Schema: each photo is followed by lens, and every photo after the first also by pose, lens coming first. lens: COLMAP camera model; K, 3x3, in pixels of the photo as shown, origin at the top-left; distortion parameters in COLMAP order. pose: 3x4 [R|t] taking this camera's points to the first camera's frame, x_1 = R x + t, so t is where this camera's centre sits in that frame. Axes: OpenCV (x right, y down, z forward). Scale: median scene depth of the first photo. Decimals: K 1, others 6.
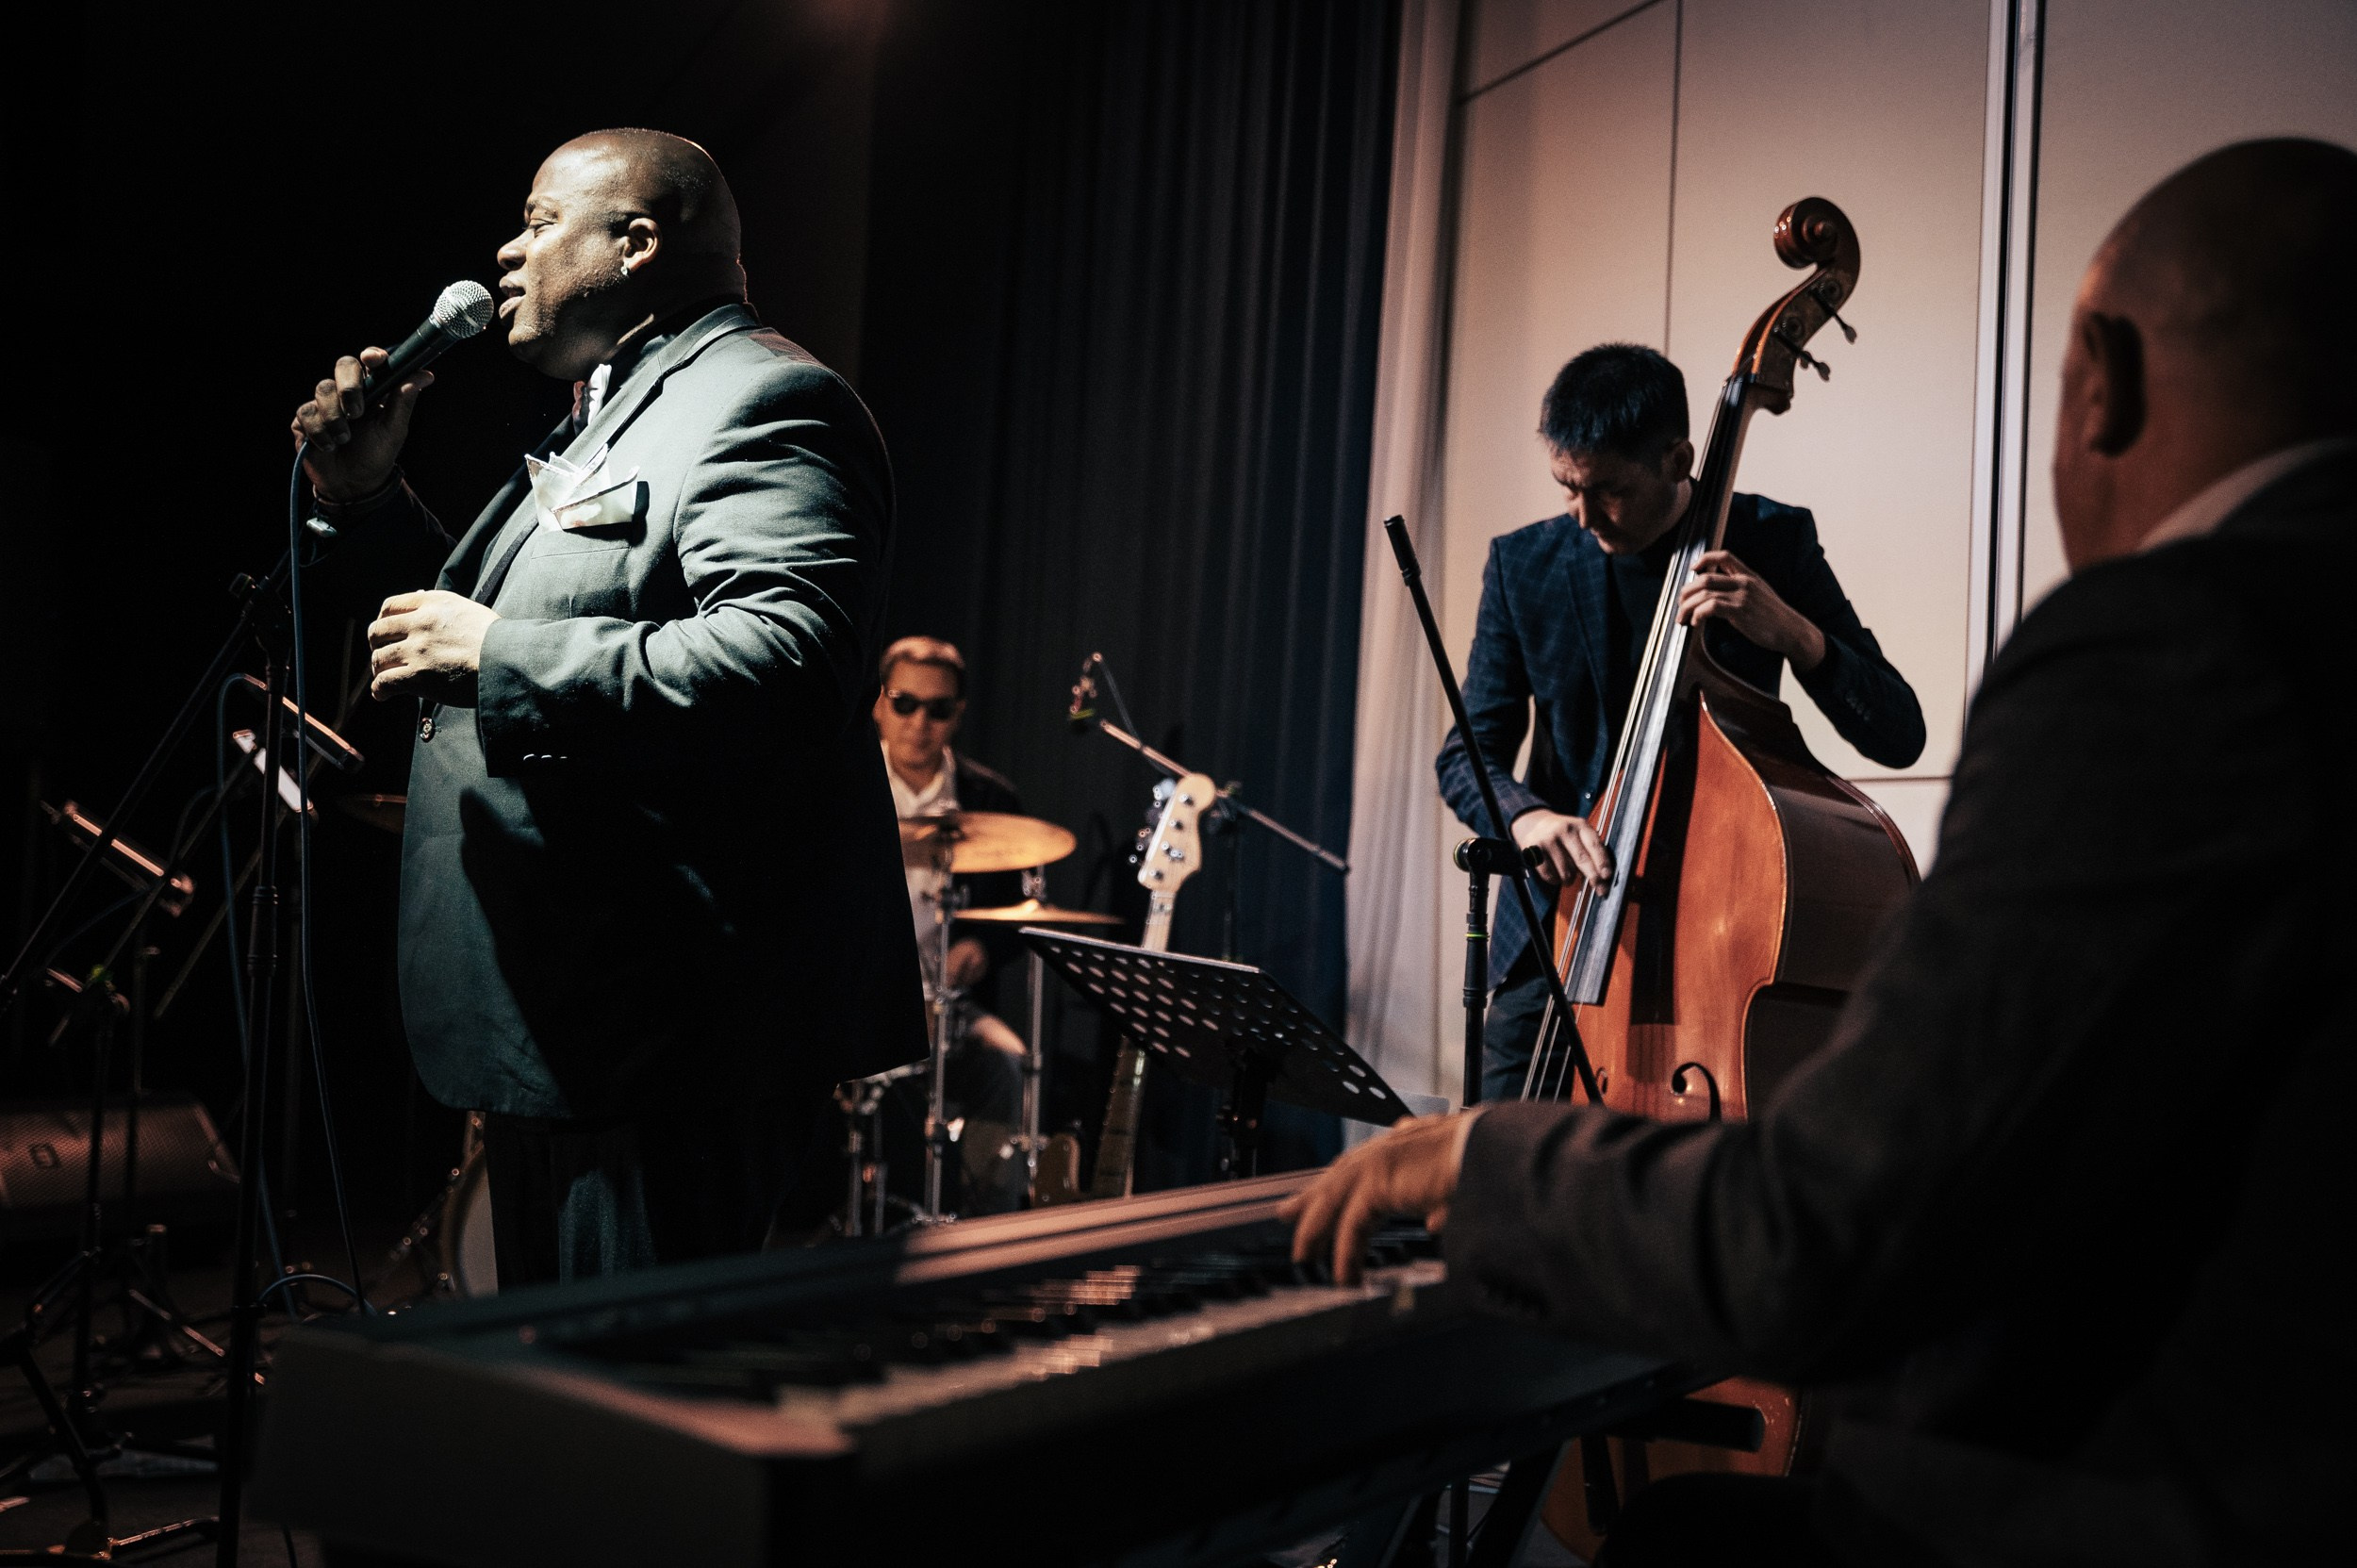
lens RADIAL K [[2956.7, 0, 1180.4], [0, 2956.7, 819.2], [0, 0, 1]] dist [0.034501, 0.000000]
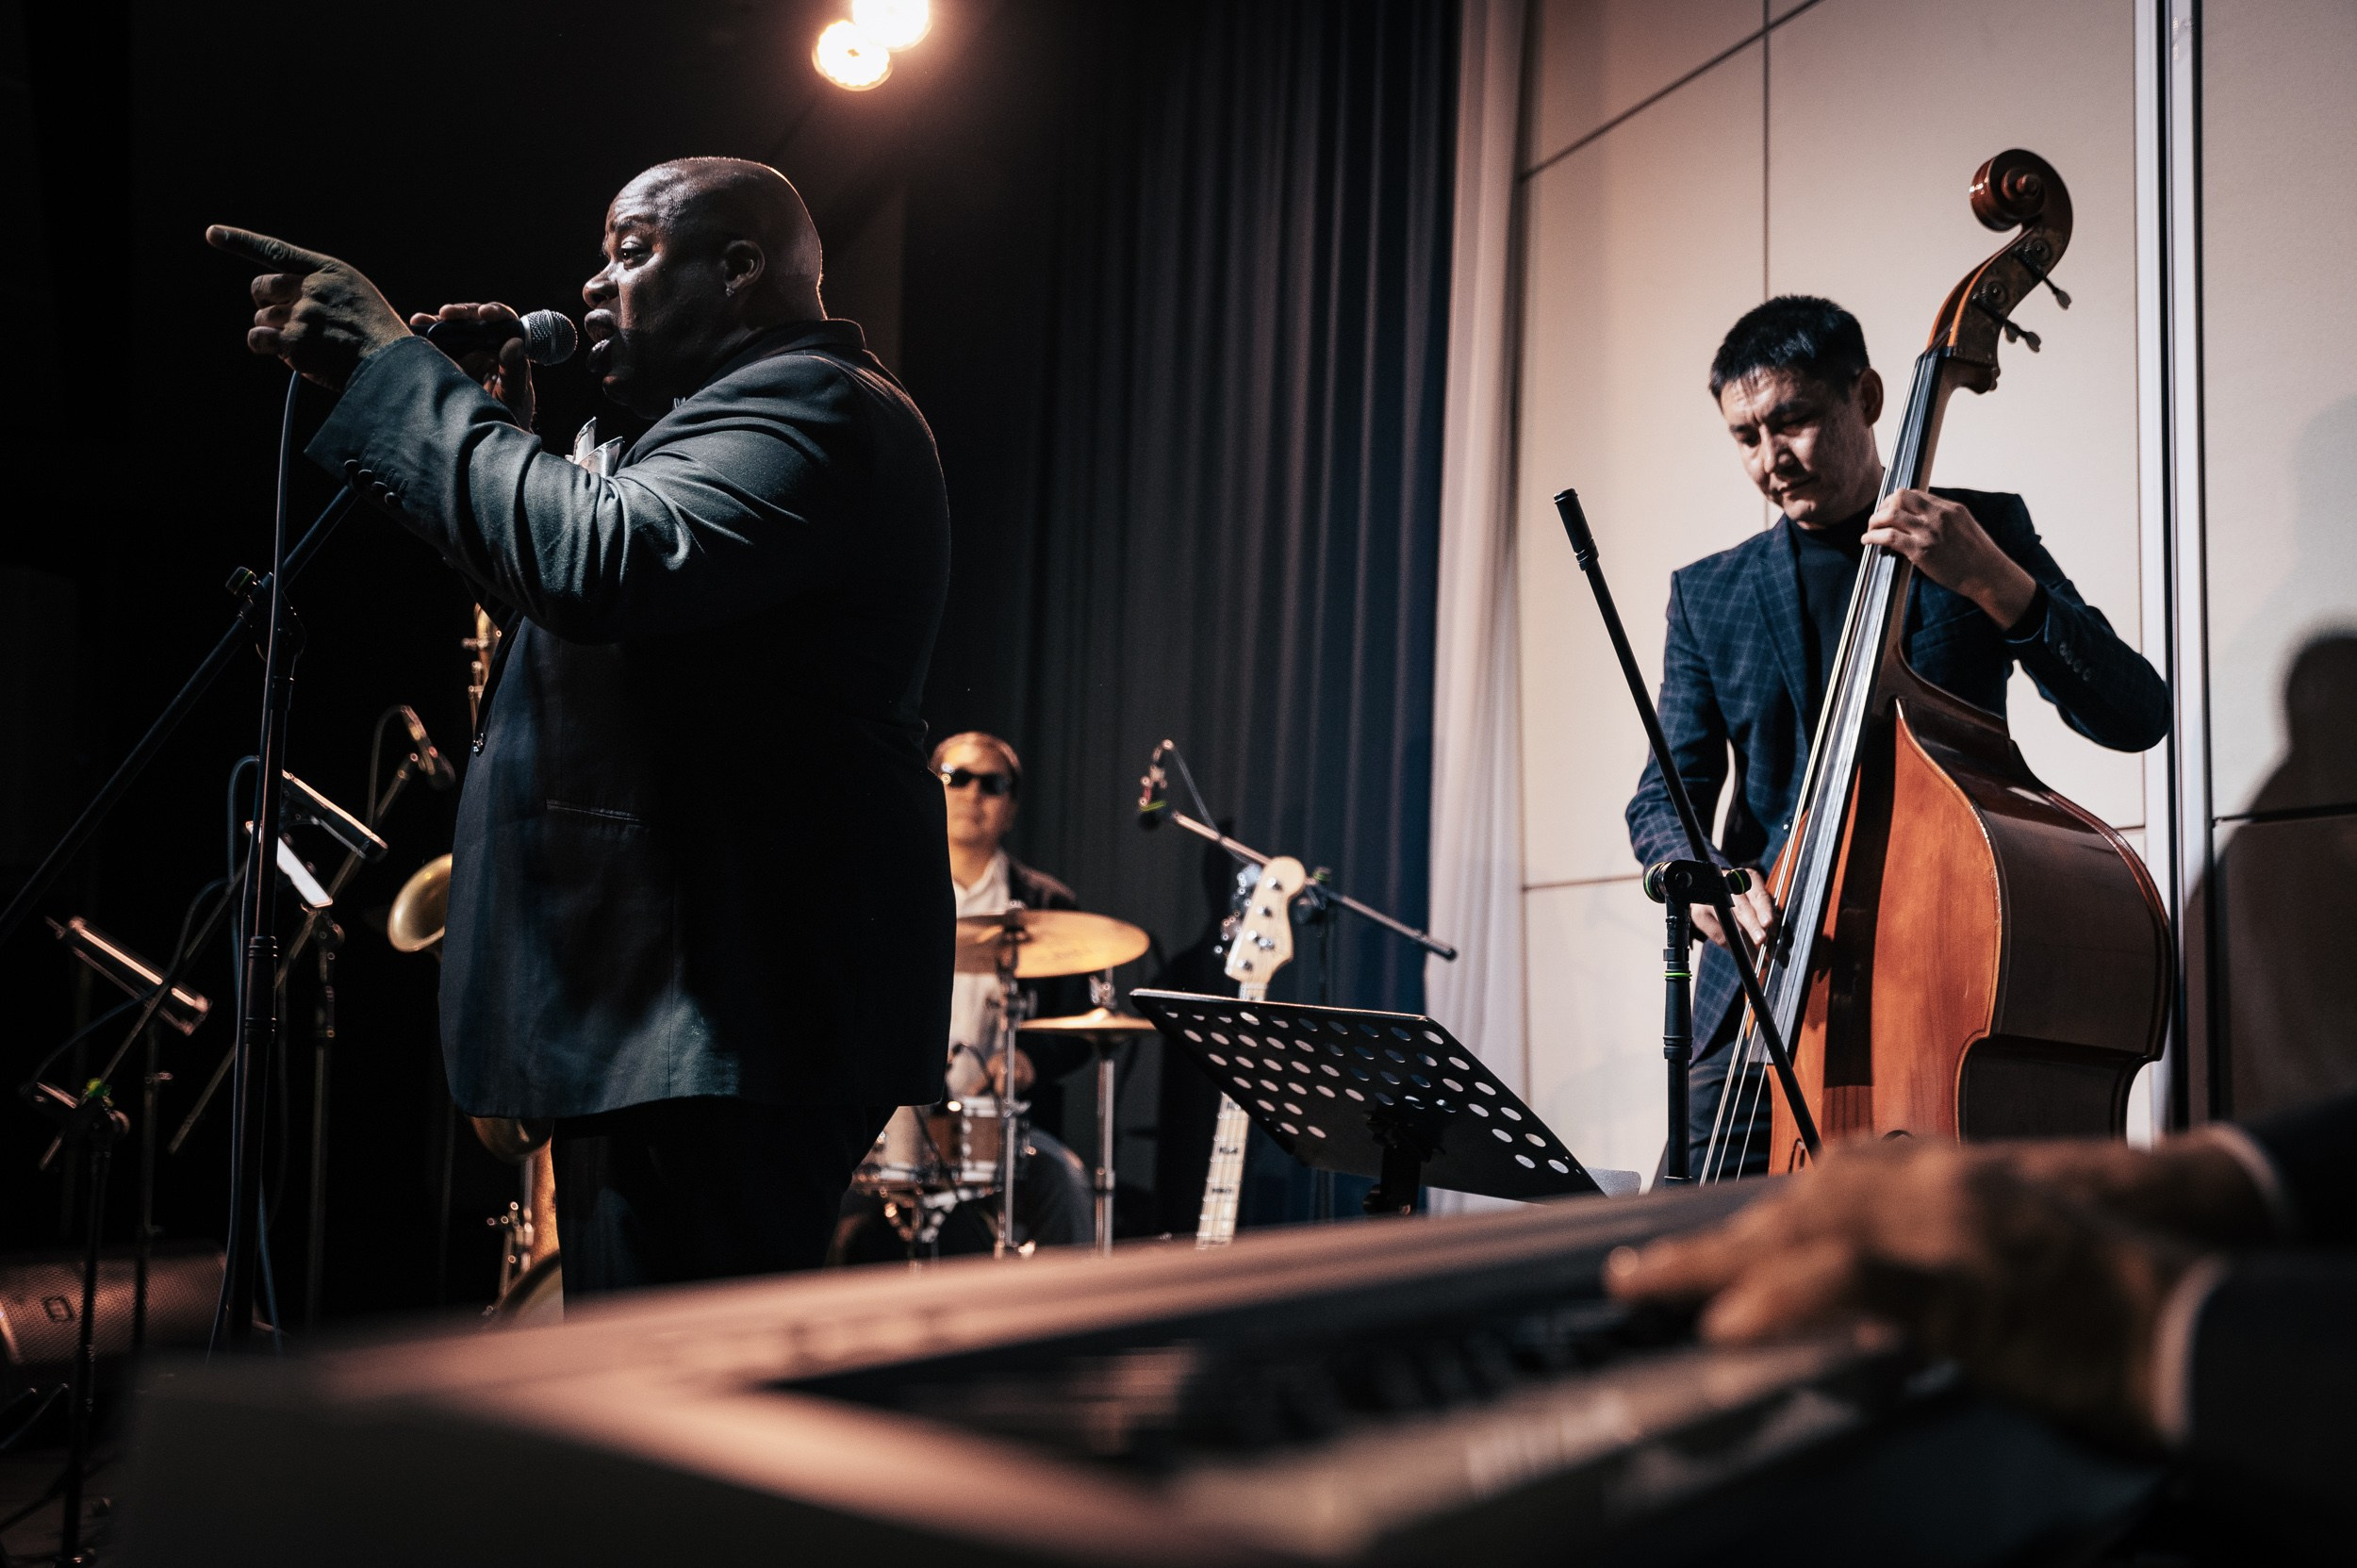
lens RADIAL K [[2813.9, 0, 1170.0], [0, 2813.9, 796.8], [0, 0, 1]] dist [0.043135, 0.000000]
pose [[0.999784, -0.020441, -0.003779, -0.026975], [0.020132, 0.997421, -0.068885, 0.026159], [0.005178, 0.068794, 0.997617, 0.116289]]
